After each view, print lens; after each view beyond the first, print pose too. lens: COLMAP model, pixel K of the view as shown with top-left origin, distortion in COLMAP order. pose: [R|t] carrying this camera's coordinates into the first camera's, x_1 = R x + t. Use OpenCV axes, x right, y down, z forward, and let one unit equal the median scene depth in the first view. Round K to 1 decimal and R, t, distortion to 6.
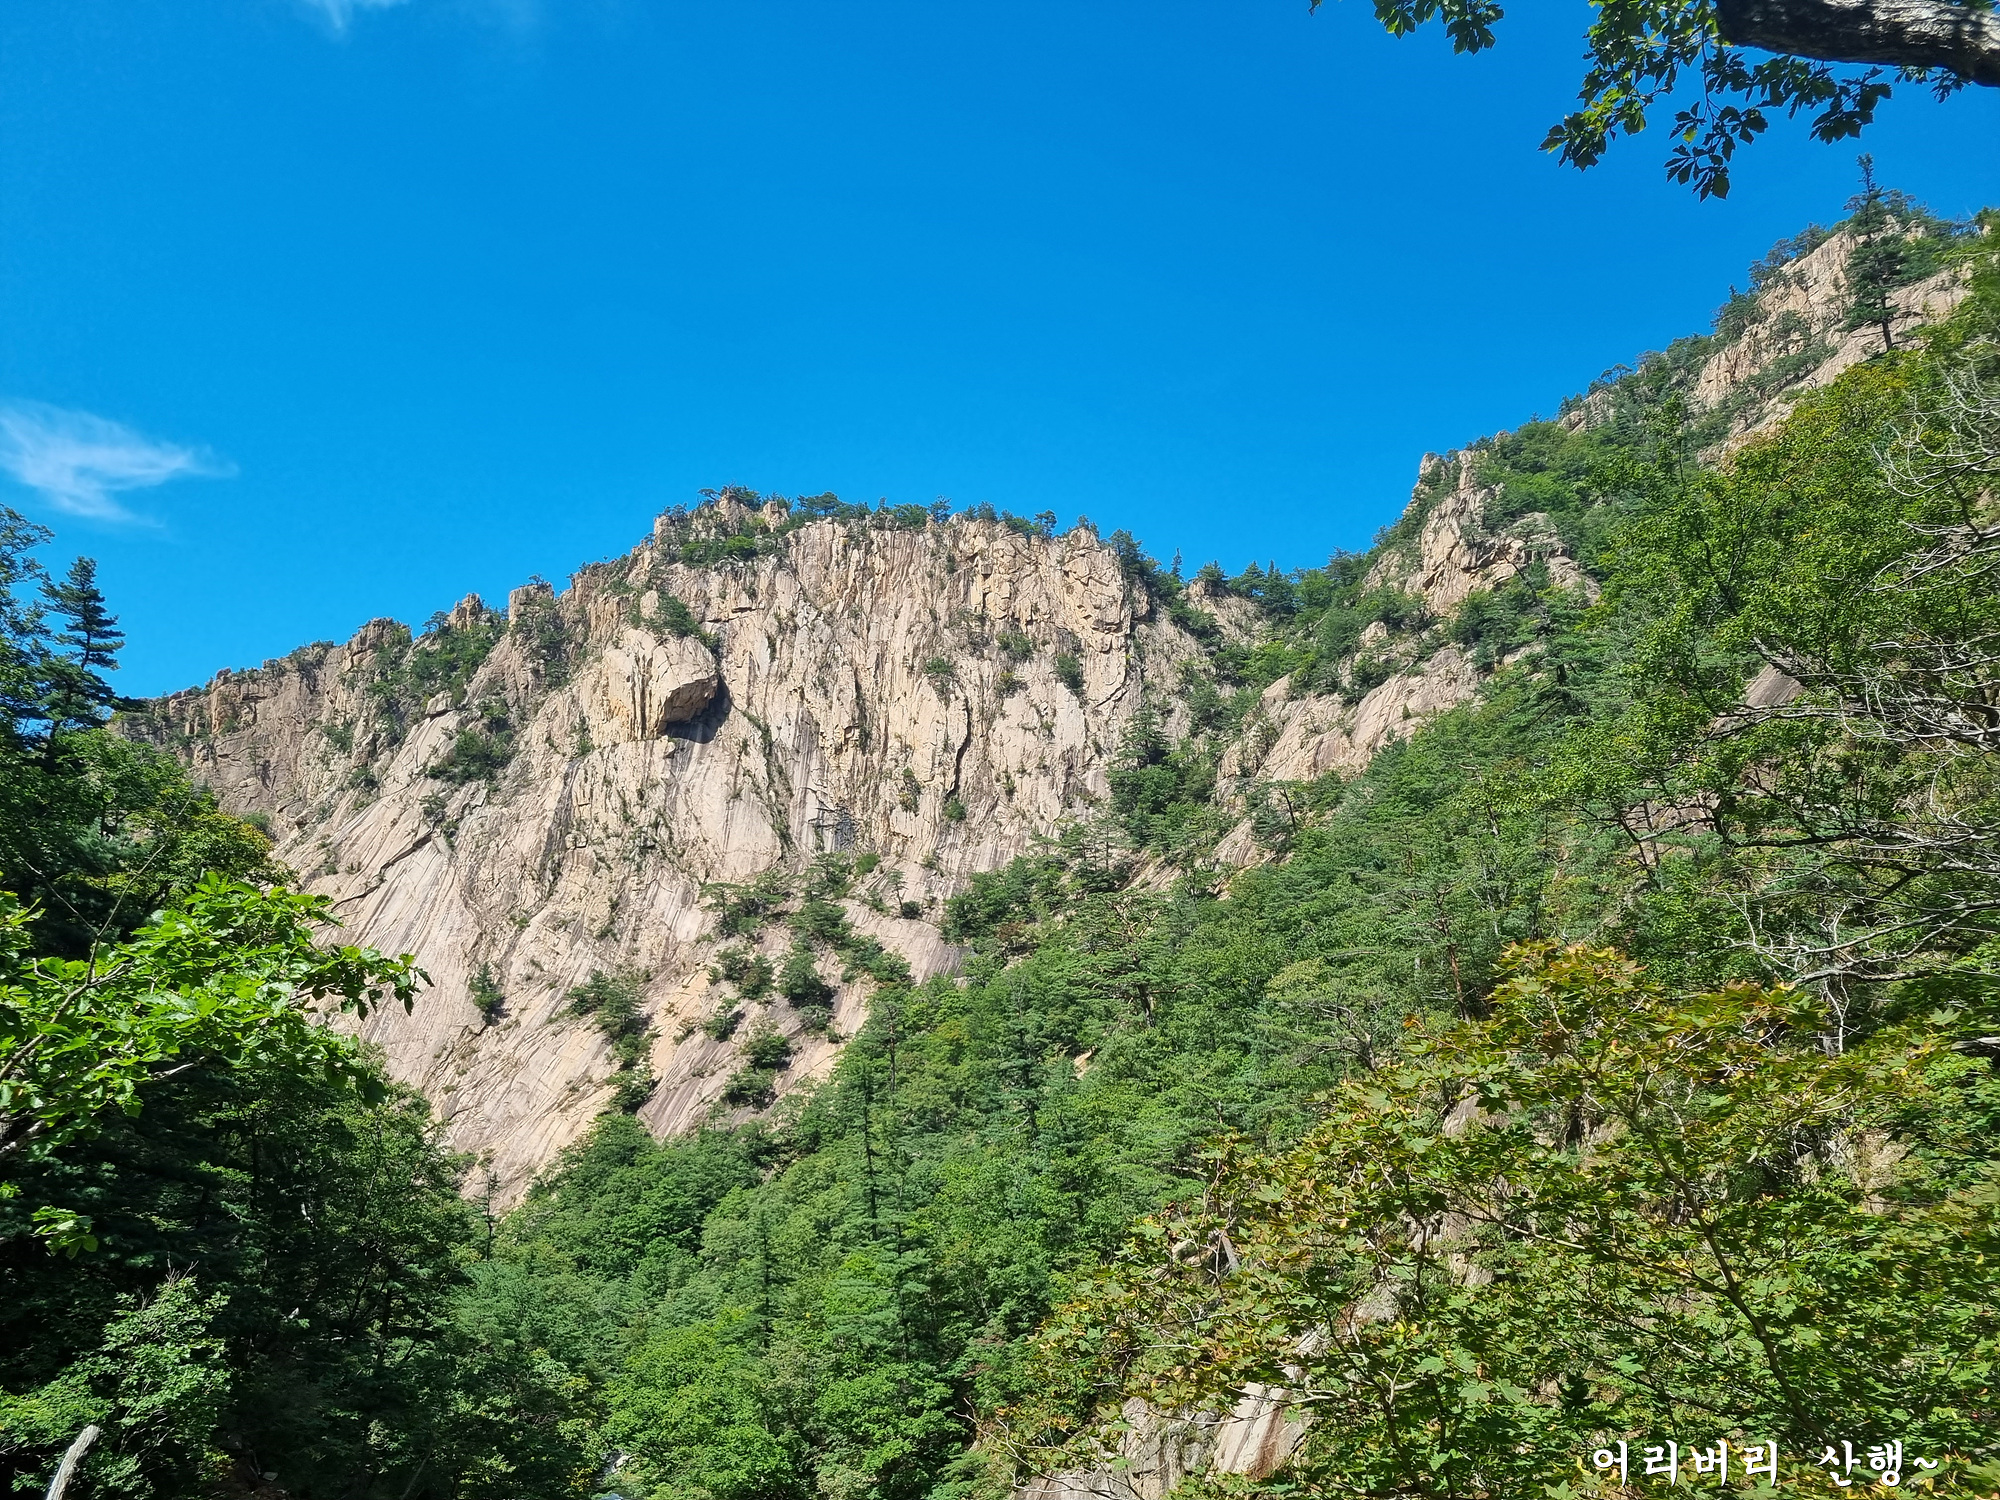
lens RADIAL K [[1493.2, 0, 996.4], [0, 1493.2, 792.4], [0, 0, 1]] dist [0.006823, -0.008754]
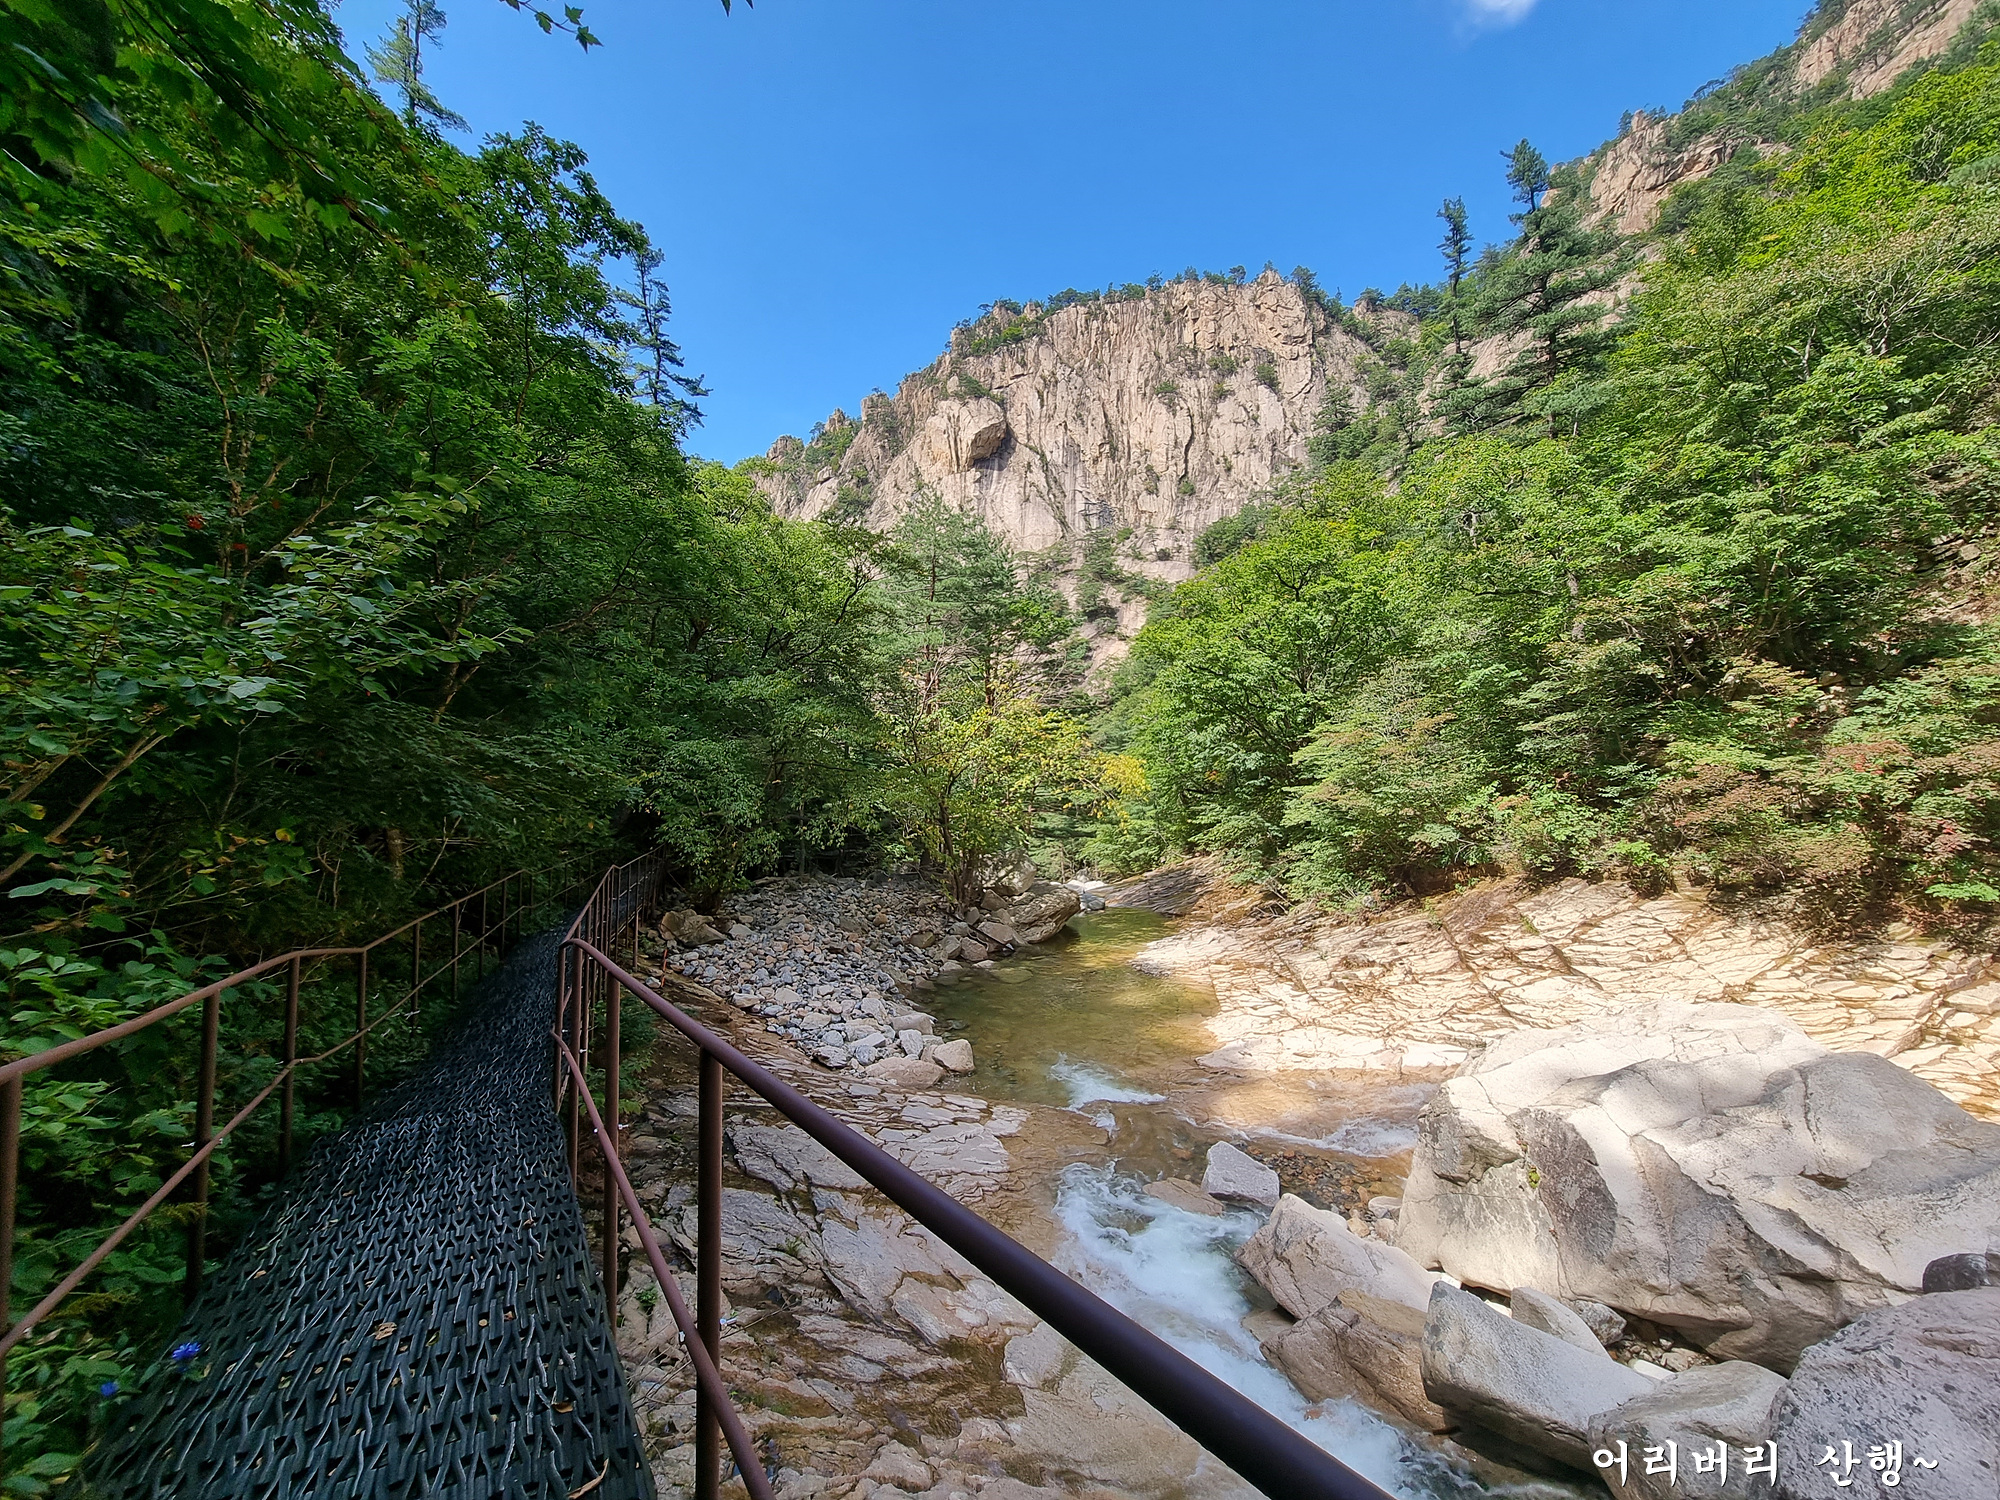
lens RADIAL K [[808.0, 0, 990.3], [0, 808.0, 750.3], [0, 0, 1]] dist [-0.000065, -0.000040]
pose [[0.981383, -0.055192, -0.183959, -0.077718], [0.083192, 0.985460, 0.148149, 0.117772], [0.173107, -0.160695, 0.971705, 0.202450]]
